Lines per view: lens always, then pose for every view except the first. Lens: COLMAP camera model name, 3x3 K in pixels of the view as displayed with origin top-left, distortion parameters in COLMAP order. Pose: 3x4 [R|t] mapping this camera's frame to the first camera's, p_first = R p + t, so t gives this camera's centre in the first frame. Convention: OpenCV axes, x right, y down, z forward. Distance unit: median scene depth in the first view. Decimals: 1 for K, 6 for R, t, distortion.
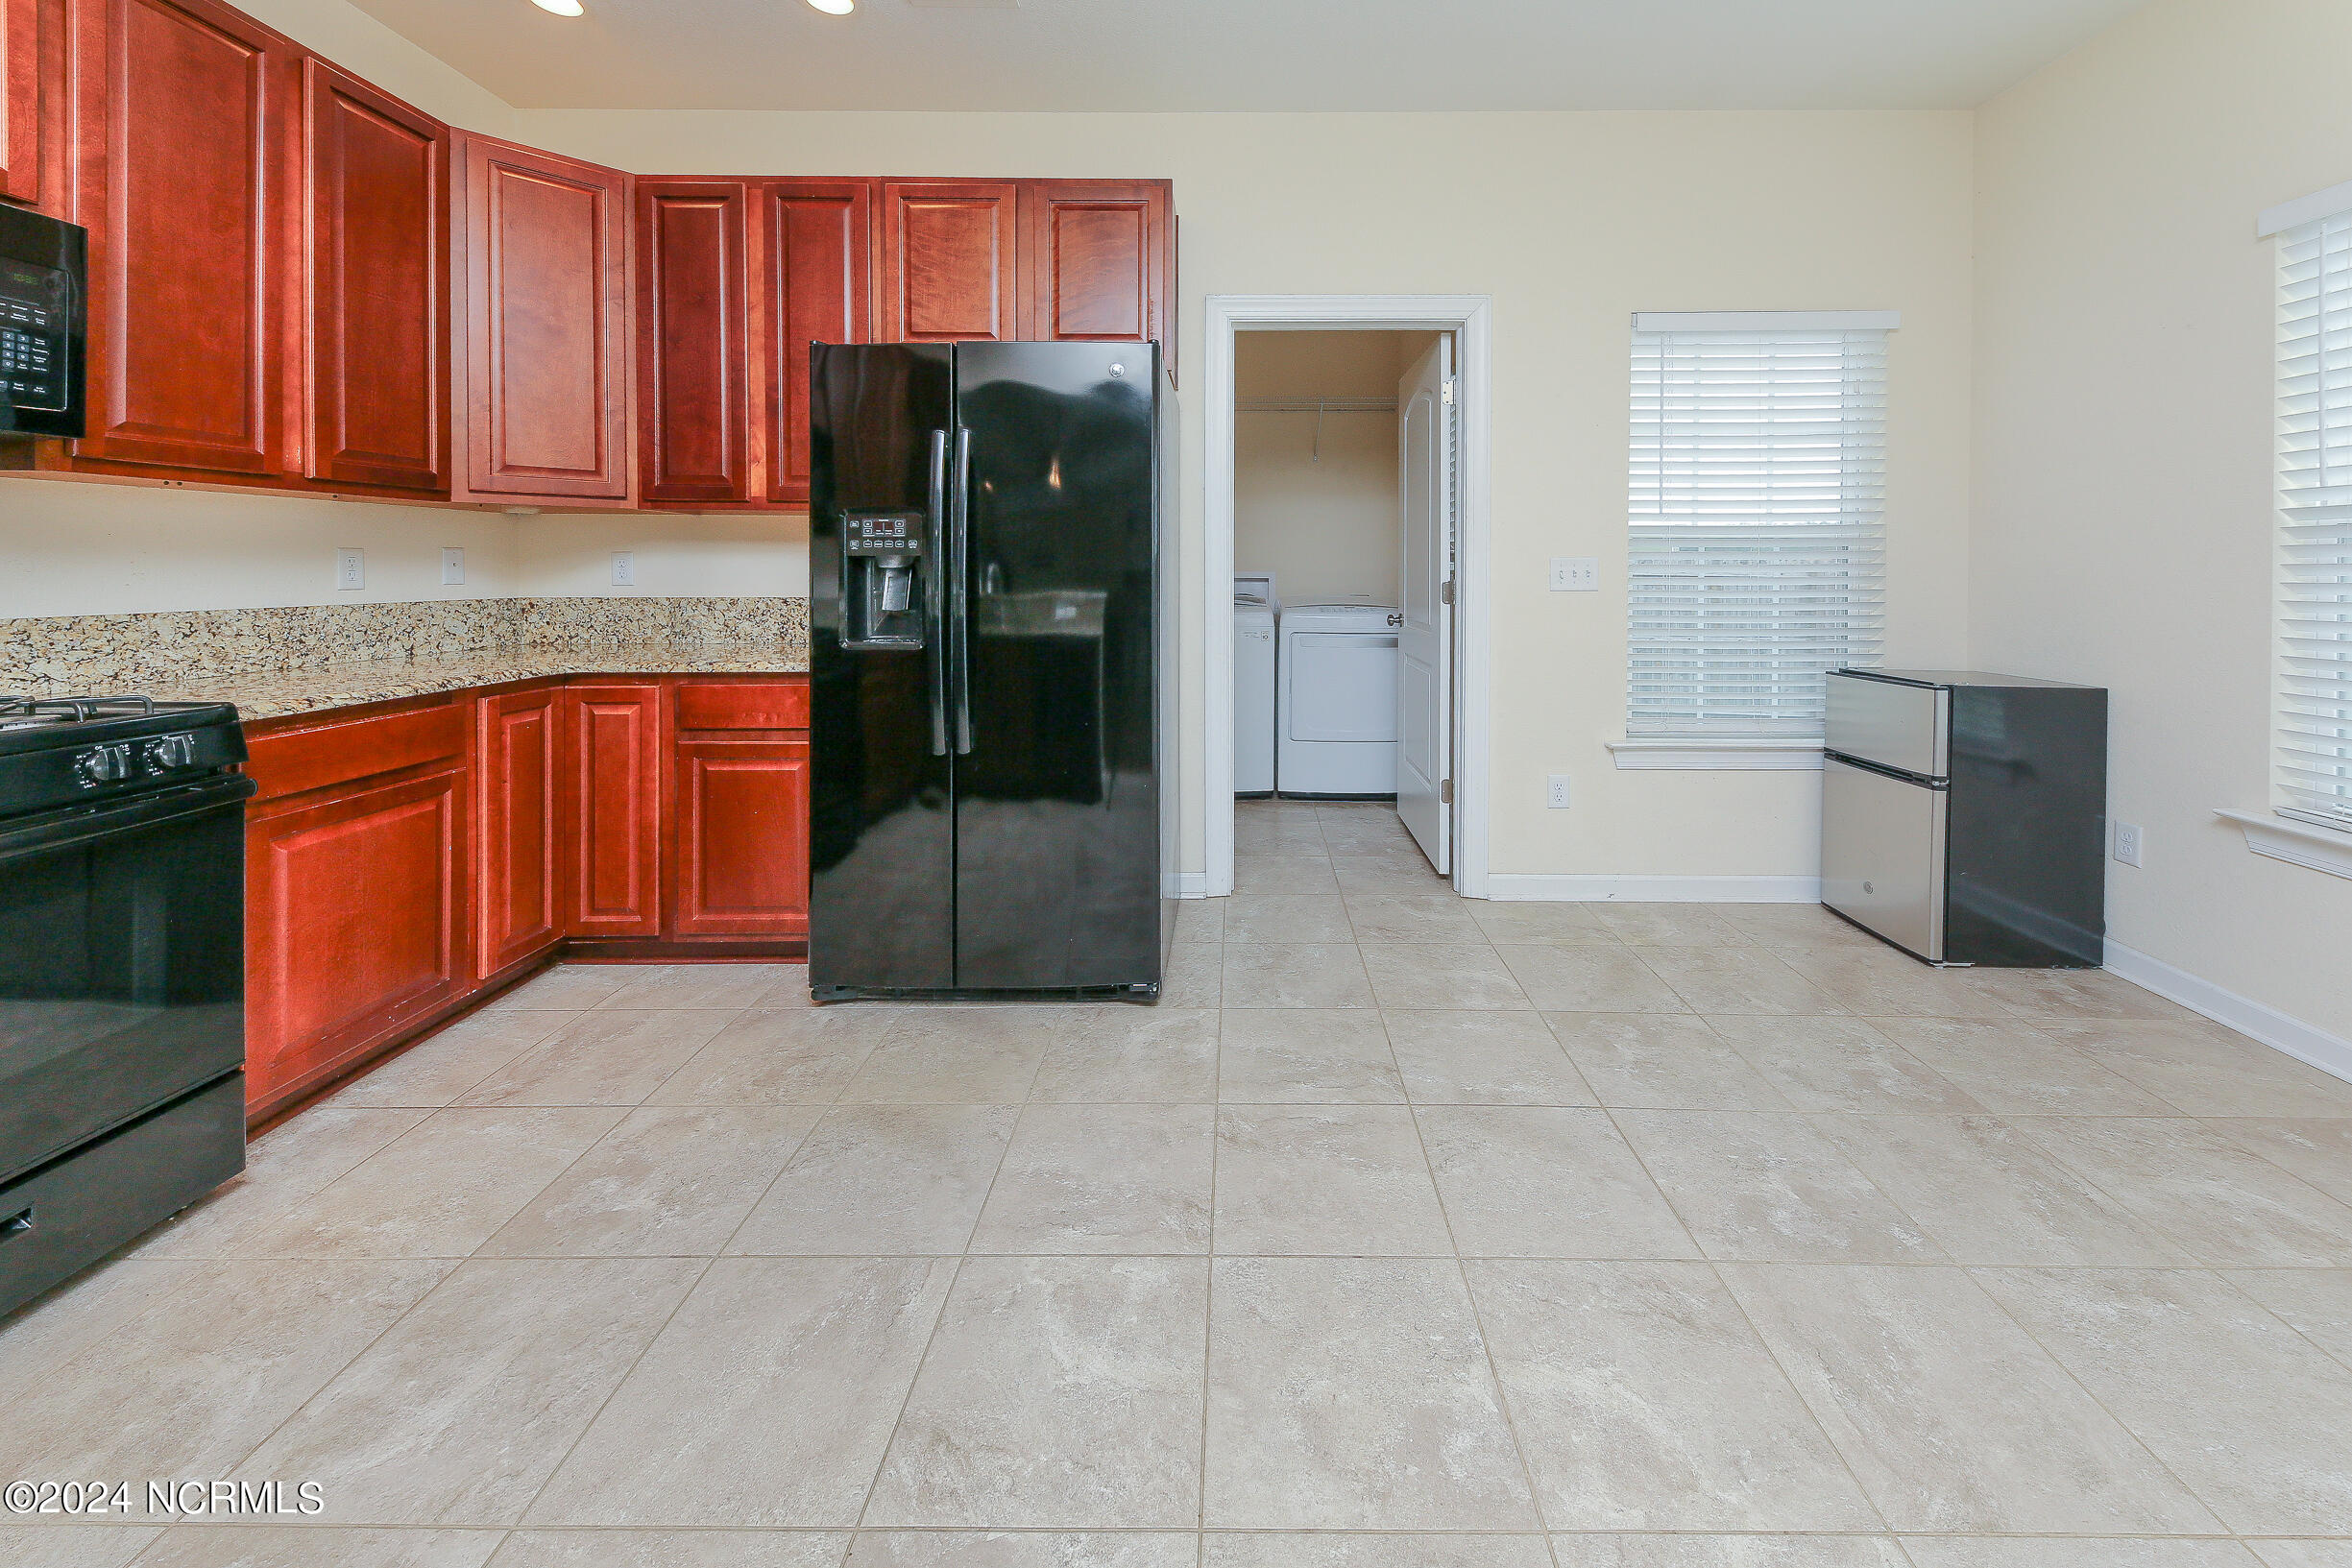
lens RADIAL K [[877.7, 0, 1257.5], [0, 877.7, 613.8], [0, 0, 1]] dist [0.014330, -0.004717]
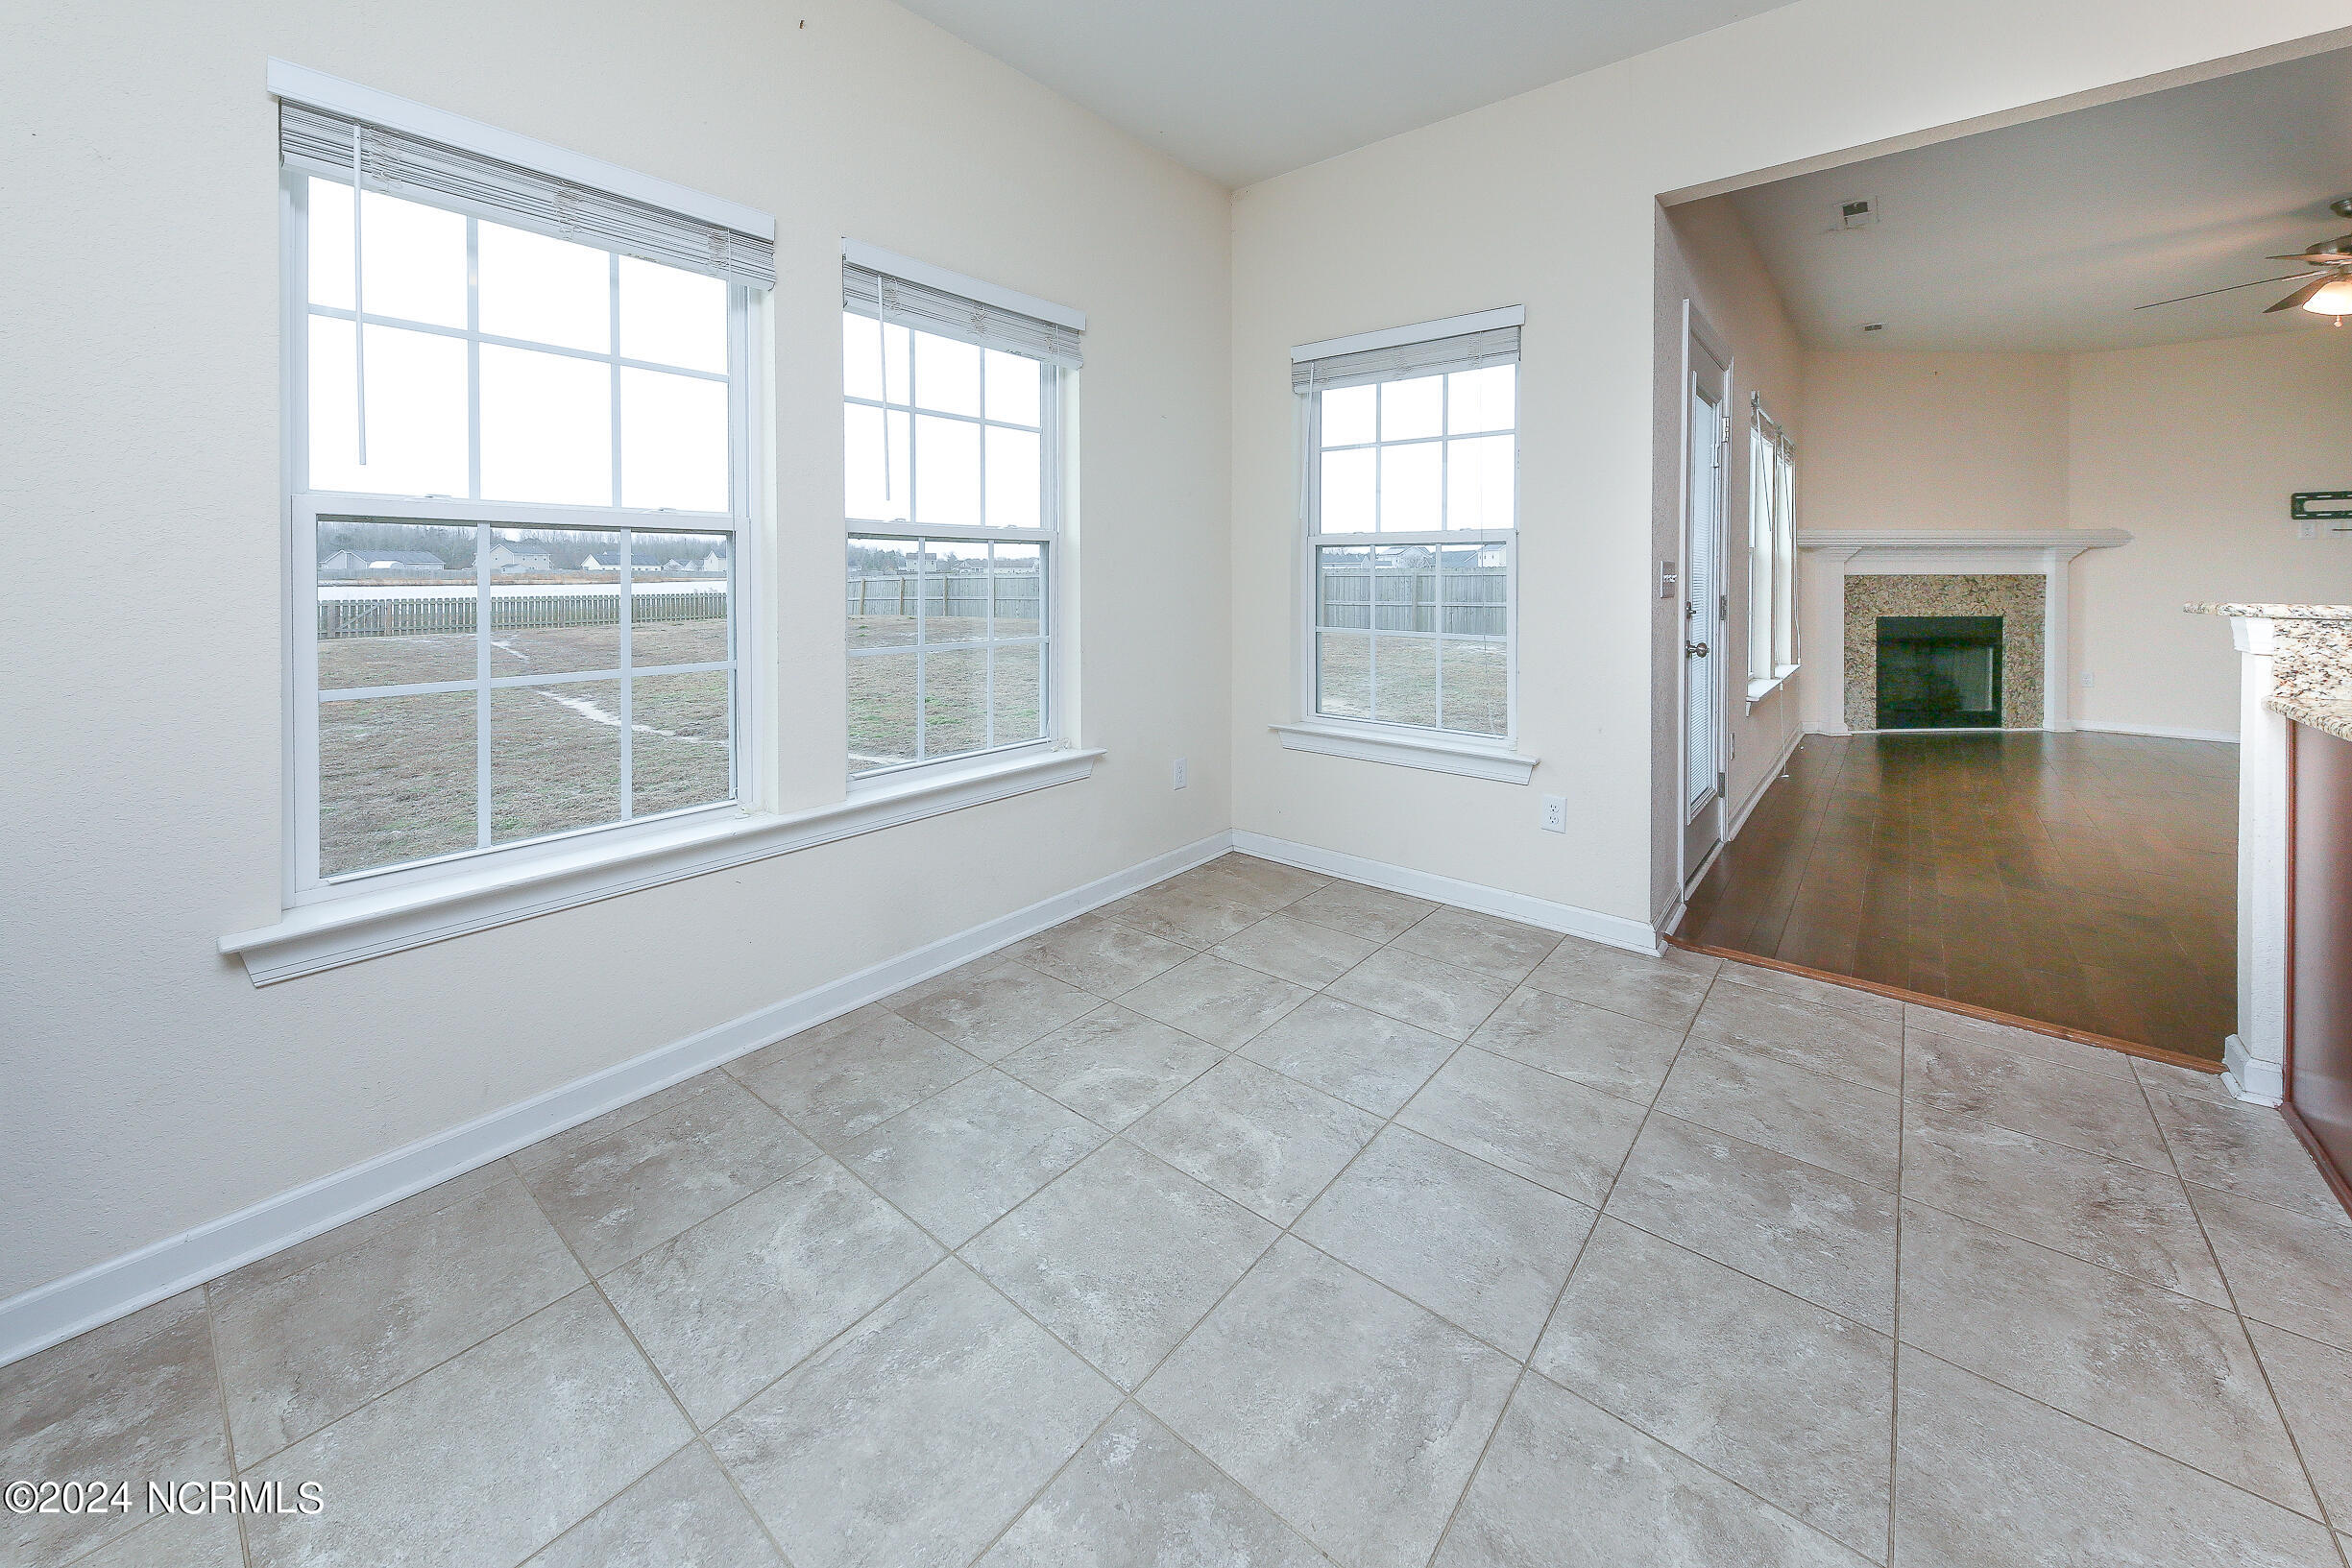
lens RADIAL K [[908.3, 0, 1159.4], [0, 908.3, 597.0], [0, 0, 1]] dist [0.015410, -0.005834]
pose [[-0.759173, -0.018895, 0.650614, 0.156120], [0.032208, 0.997264, 0.066544, -0.060349], [-0.650091, 0.071474, -0.756487, 1.149145]]
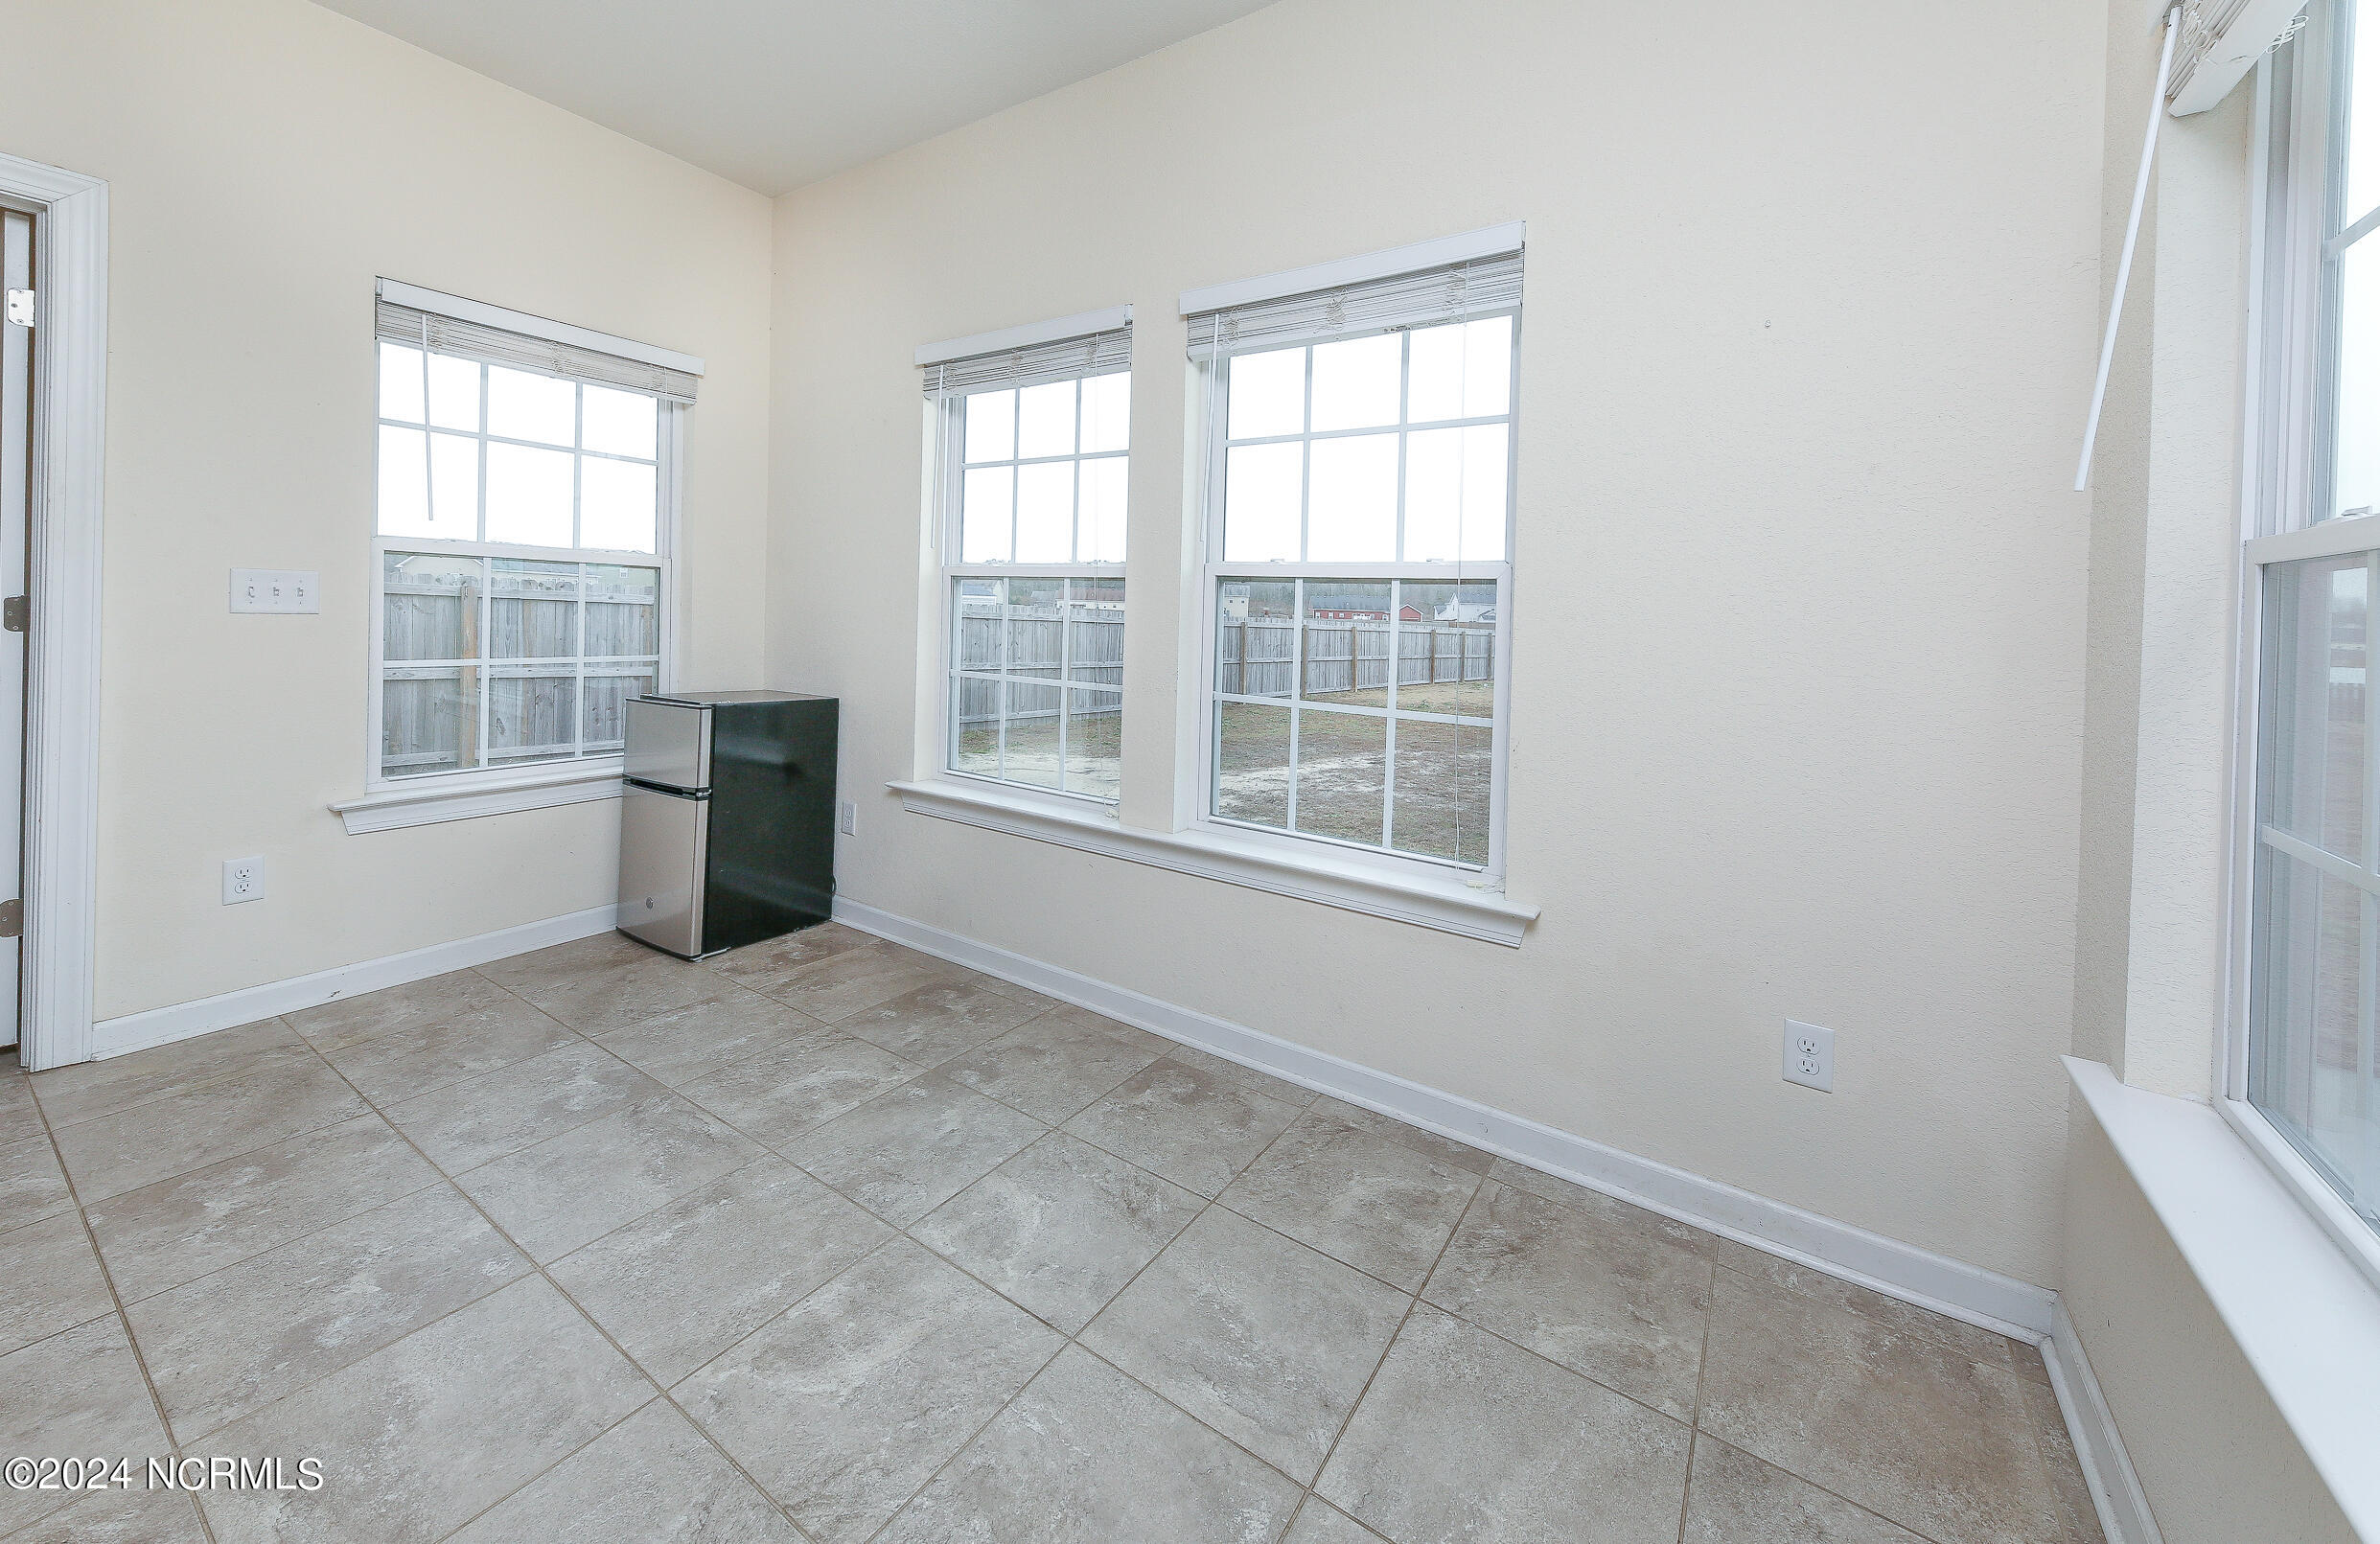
lens RADIAL K [[866.5, 0, 1190.8], [0, 866.5, 644.2], [0, 0, 1]] dist [0.009840, -0.003718]
pose [[0.559229, -0.012875, 0.828913, 0.275551], [0.010979, 0.999907, 0.008124, 0.002646], [-0.828941, 0.004557, 0.559318, -0.149574]]
